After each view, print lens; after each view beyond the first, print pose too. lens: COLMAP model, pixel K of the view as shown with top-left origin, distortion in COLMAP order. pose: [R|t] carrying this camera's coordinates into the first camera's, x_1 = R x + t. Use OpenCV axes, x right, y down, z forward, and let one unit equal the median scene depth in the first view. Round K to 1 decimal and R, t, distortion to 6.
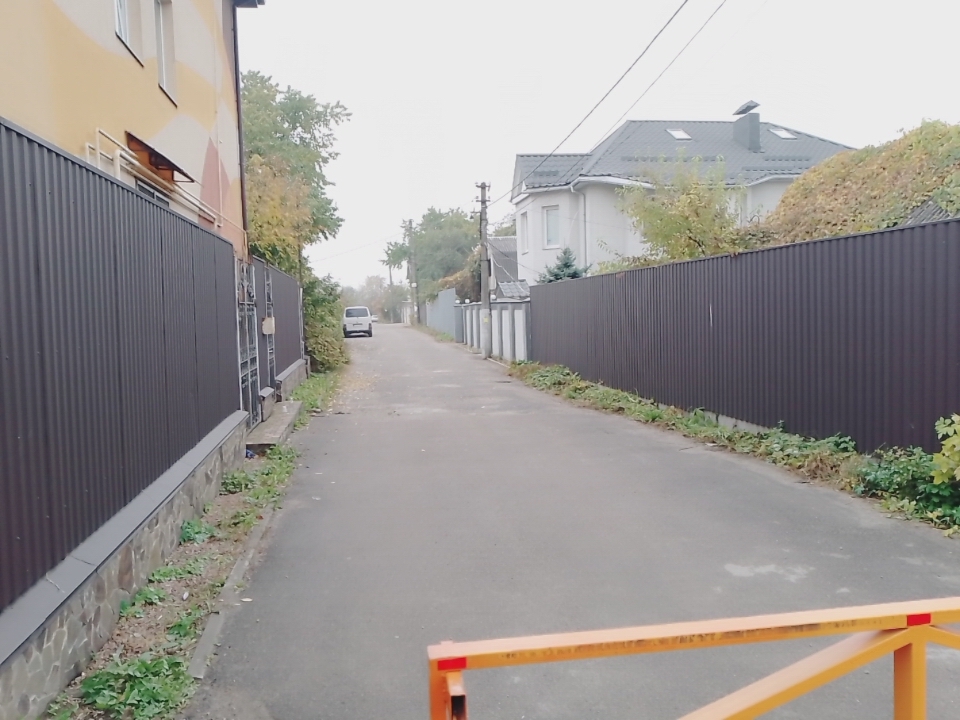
lens RADIAL K [[713.0, 0, 480.0], [0, 713.0, 360.0], [0, 0, 1]] dist [-0.002156, -0.004409]
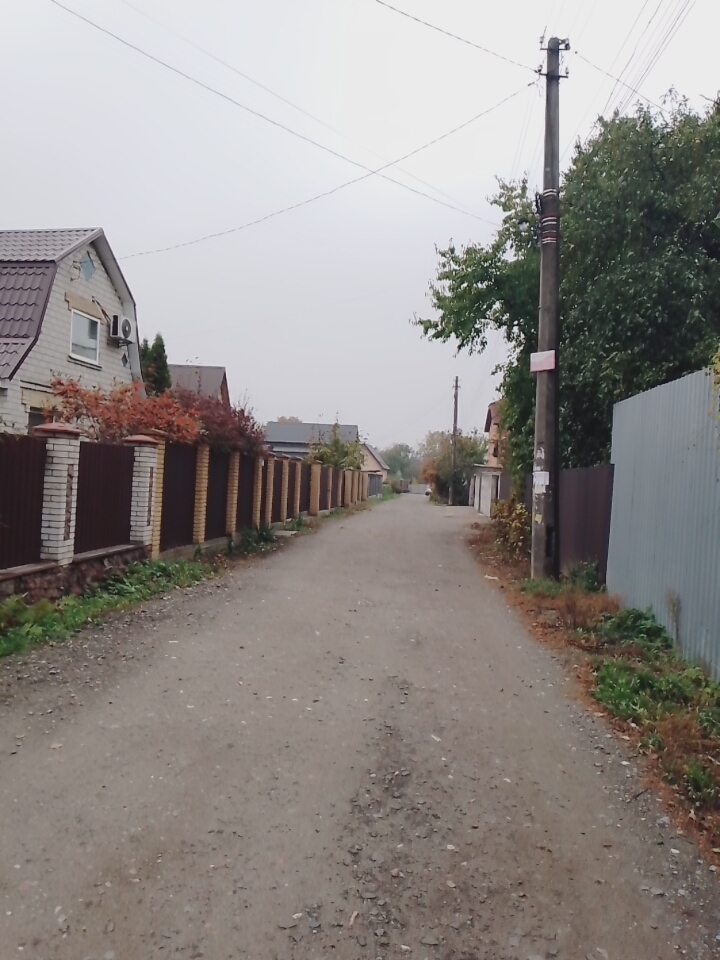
lens RADIAL K [[713.0, 0, 360.0], [0, 713.0, 480.0], [0, 0, 1]] dist [-0.002156, -0.004409]
pose [[0.962365, 0.072490, -0.261915, -0.079746], [-0.090182, 0.994341, -0.056157, -0.052012], [0.256362, 0.077663, 0.963456, 0.730413]]
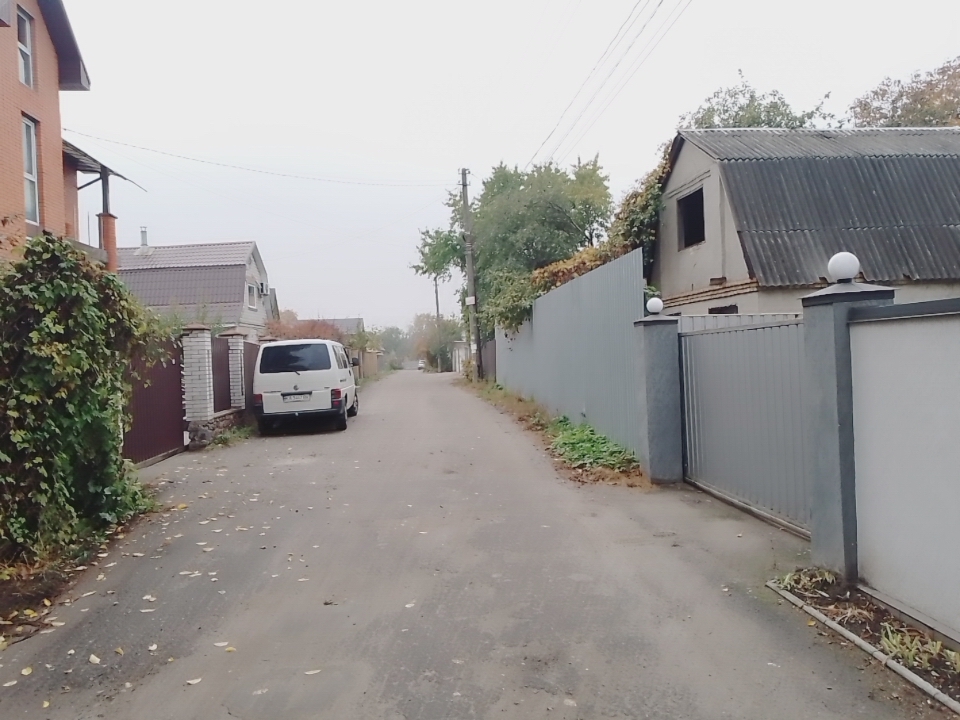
lens RADIAL K [[713.0, 0, 480.0], [0, 713.0, 360.0], [0, 0, 1]] dist [-0.002156, -0.004409]
pose [[0.996677, -0.015662, -0.079940, -0.042170], [0.010808, 0.998091, -0.060803, -0.030408], [0.080740, 0.059737, 0.994944, 0.461187]]
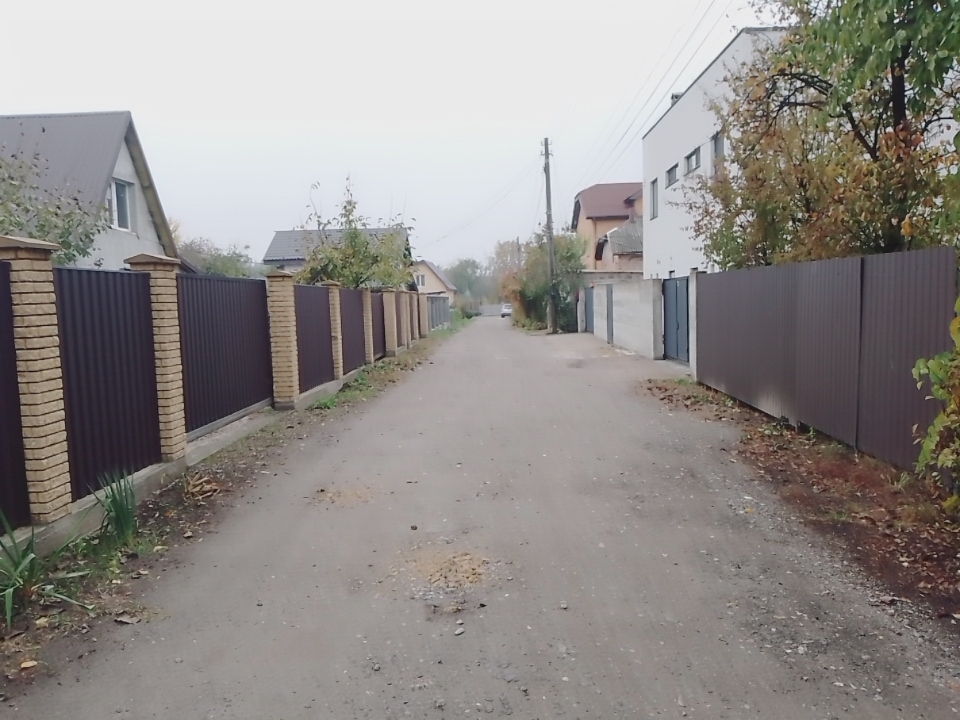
lens RADIAL K [[713.0, 0, 480.0], [0, 713.0, 360.0], [0, 0, 1]] dist [-0.002156, -0.004409]
pose [[0.981966, 0.003123, -0.189033, -0.139115], [0.000809, 0.999785, 0.020722, -0.067565], [0.189057, -0.020501, 0.981752, 0.979788]]
